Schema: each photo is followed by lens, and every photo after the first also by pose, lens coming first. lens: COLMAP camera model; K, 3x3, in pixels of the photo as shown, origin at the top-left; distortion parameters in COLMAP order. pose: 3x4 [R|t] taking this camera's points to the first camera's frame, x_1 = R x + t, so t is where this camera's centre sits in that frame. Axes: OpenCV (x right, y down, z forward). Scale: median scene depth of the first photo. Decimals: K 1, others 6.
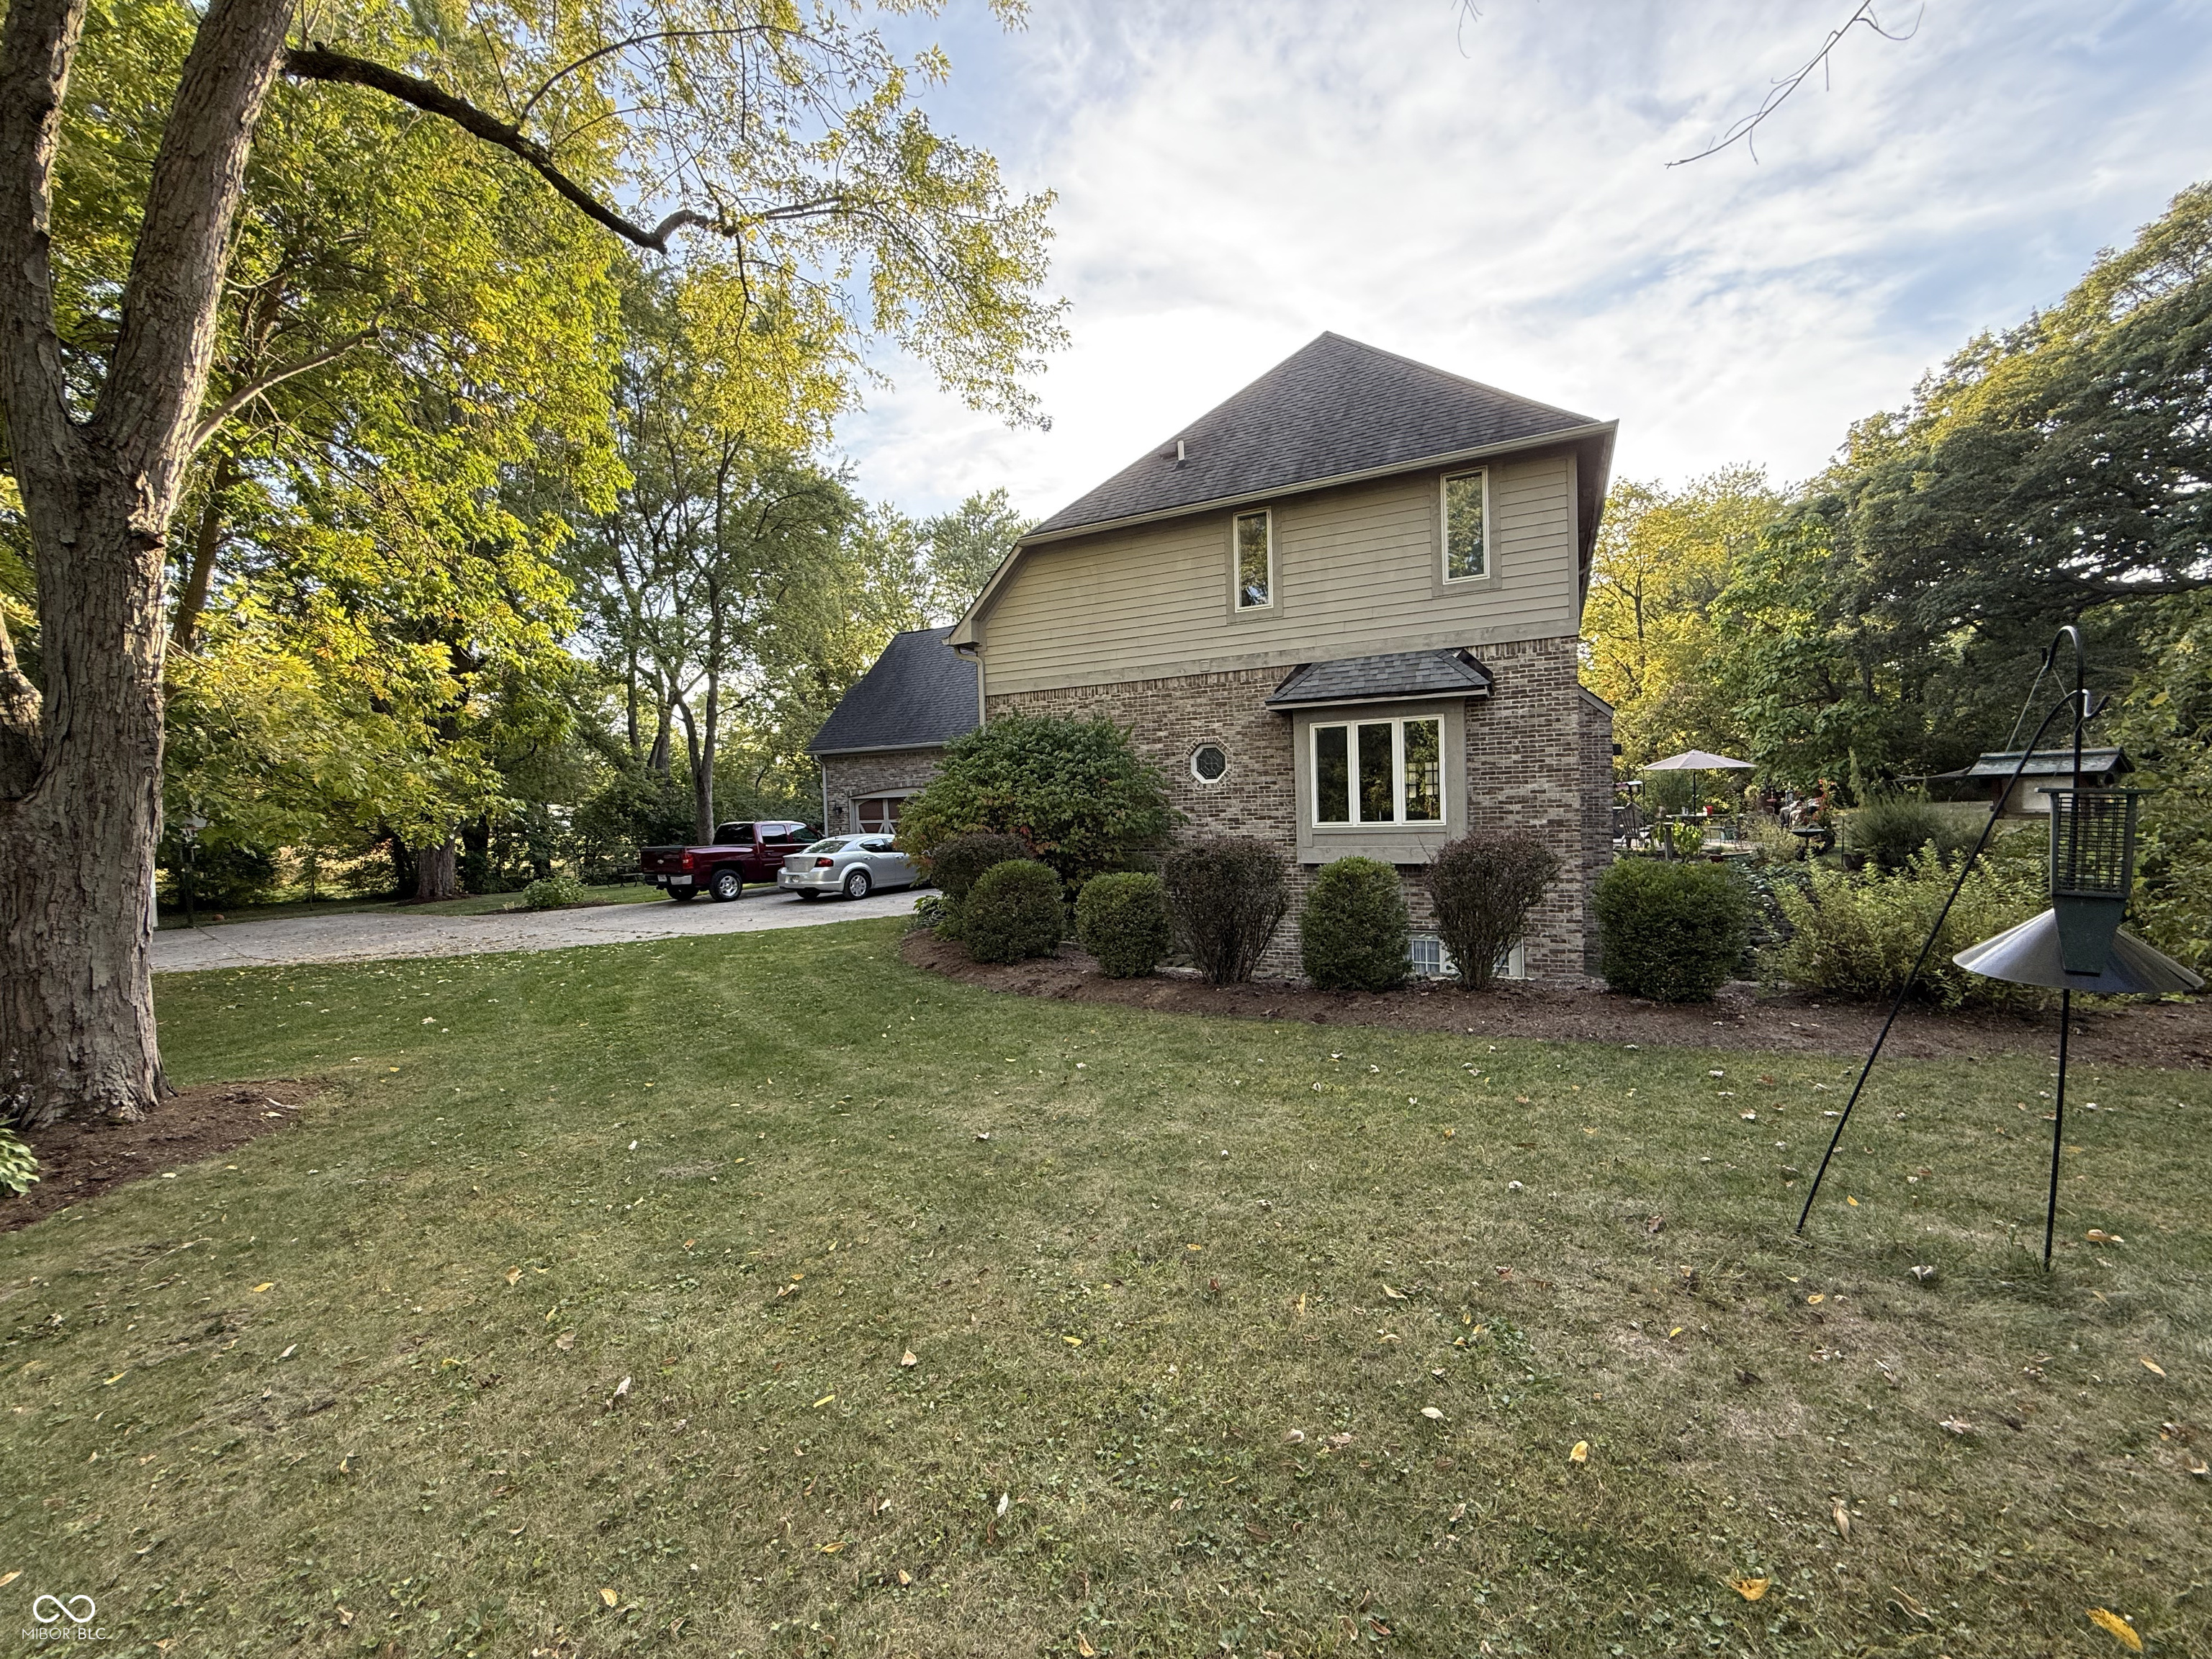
lens RADIAL K [[887.2, 0, 1108.5], [0, 887.2, 833.5], [0, 0, 1]] dist [-0.000035, 0.000118]
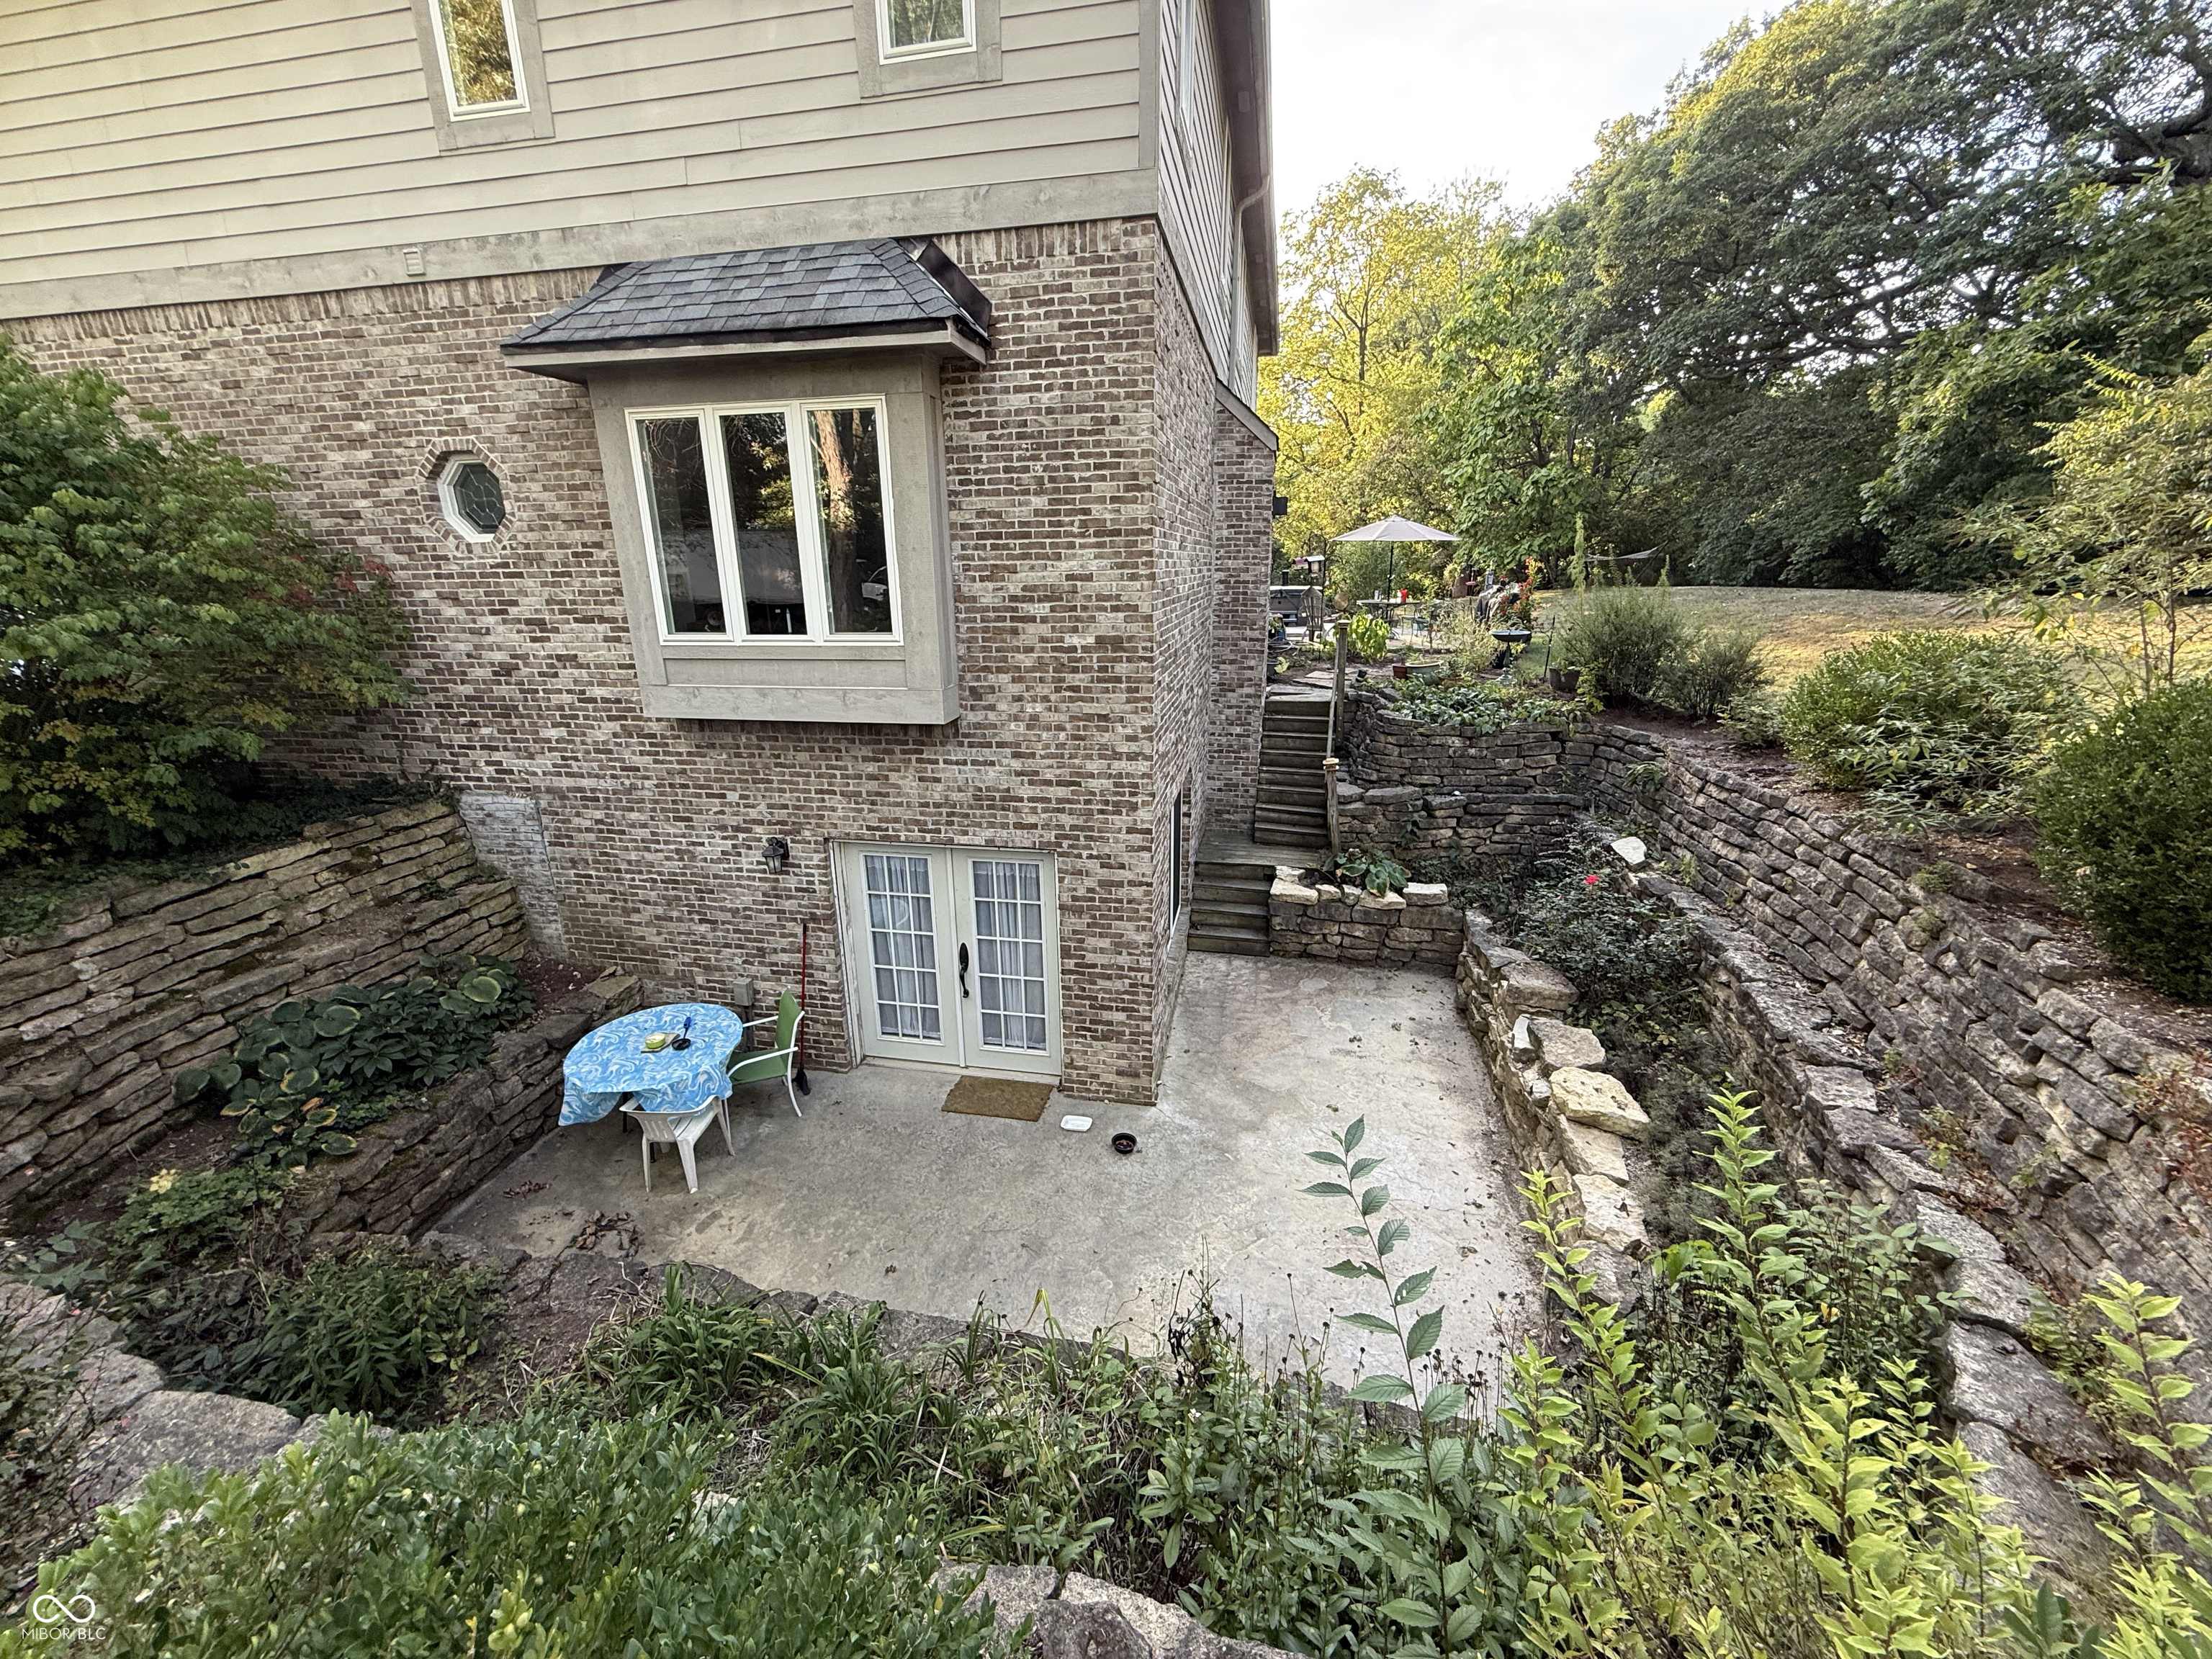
lens RADIAL K [[887.2, 0, 1103.1], [0, 887.2, 846.0], [0, 0, 1]] dist [-0.000035, 0.000118]
pose [[0.964001, -0.061100, 0.258783, 0.235707], [-0.010274, 0.963956, 0.265865, -0.022603], [-0.265700, -0.258953, 0.928626, 0.325954]]
